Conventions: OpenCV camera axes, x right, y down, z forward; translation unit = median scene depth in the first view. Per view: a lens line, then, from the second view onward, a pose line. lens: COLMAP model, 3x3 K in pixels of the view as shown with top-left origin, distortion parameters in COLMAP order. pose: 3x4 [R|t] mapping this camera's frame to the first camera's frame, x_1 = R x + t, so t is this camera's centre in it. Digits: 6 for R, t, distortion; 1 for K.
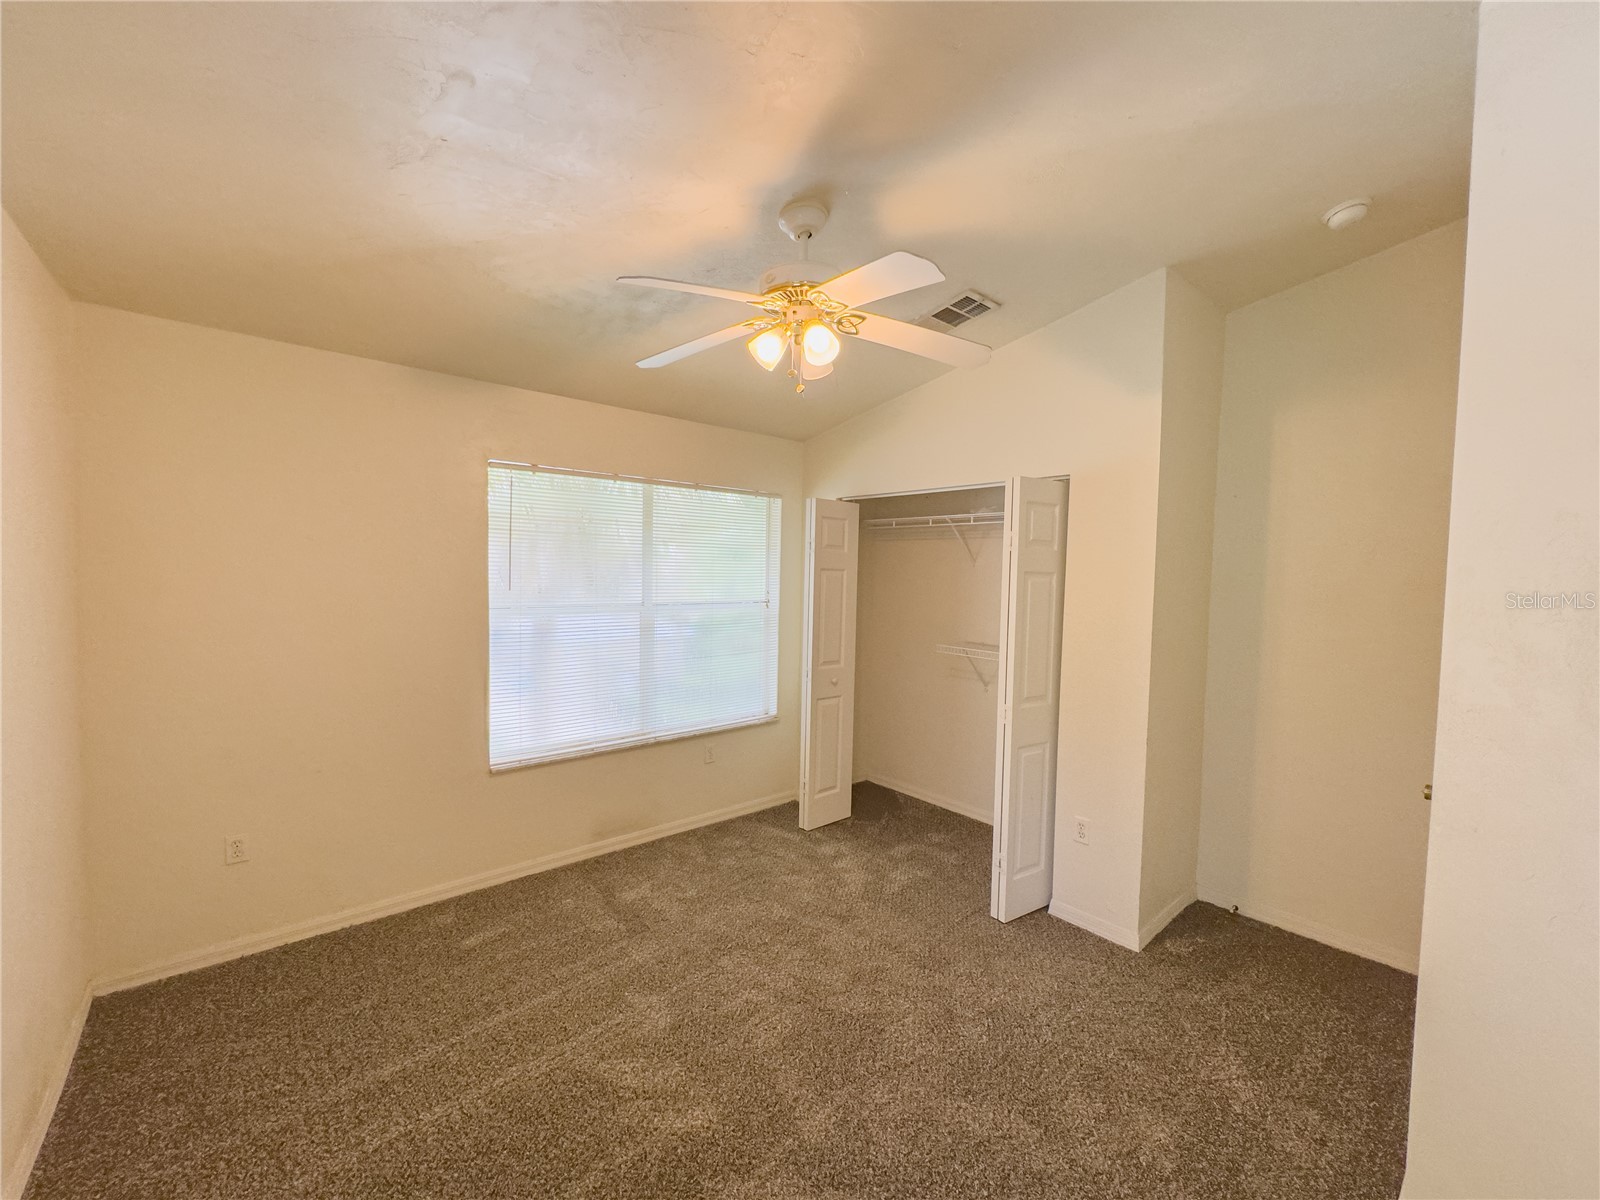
lens RADIAL K [[640.4, 0, 795.8], [0, 640.4, 602.6], [0, 0, 1]] dist [-0.002275, 0.000692]
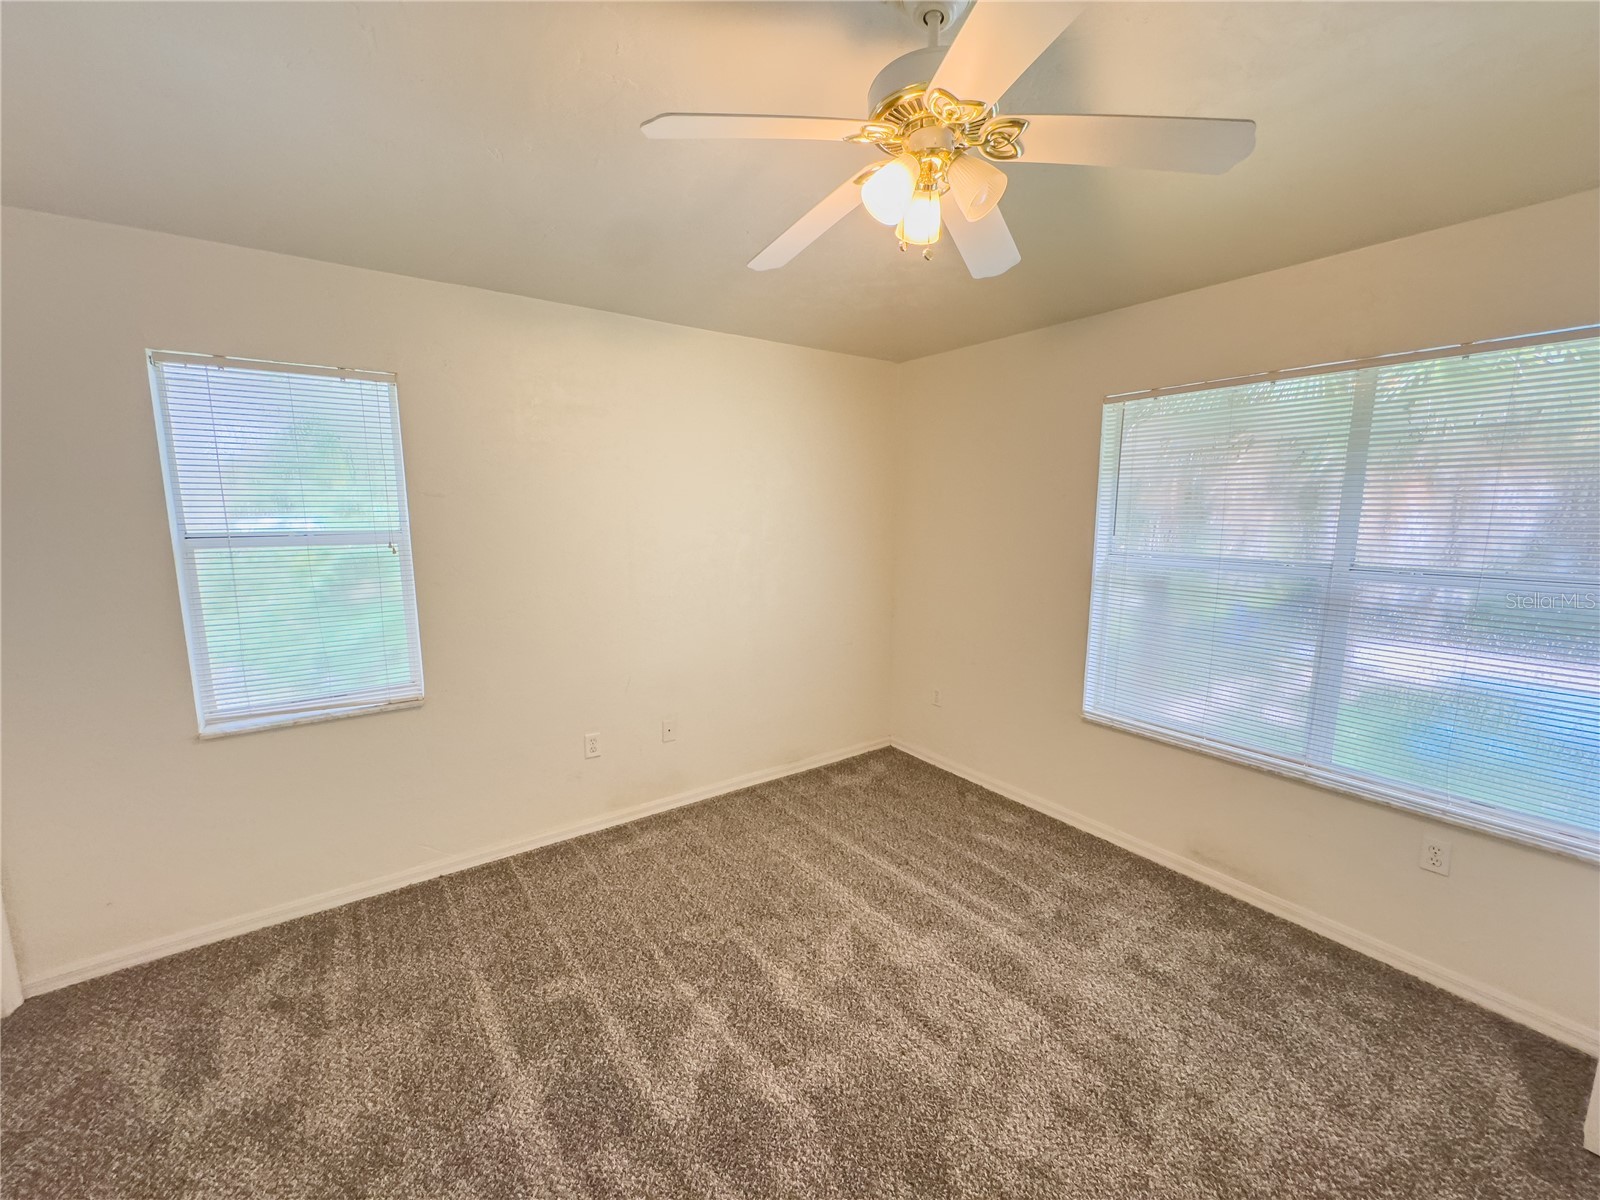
lens RADIAL K [[640.4, 0, 795.2], [0, 640.4, 596.0], [0, 0, 1]] dist [-0.002275, 0.000692]
pose [[-0.098288, 0.116799, -0.988280, 0.500387], [-0.048662, 0.991336, 0.122000, -0.022537], [0.993968, 0.060083, -0.091753, 0.594271]]
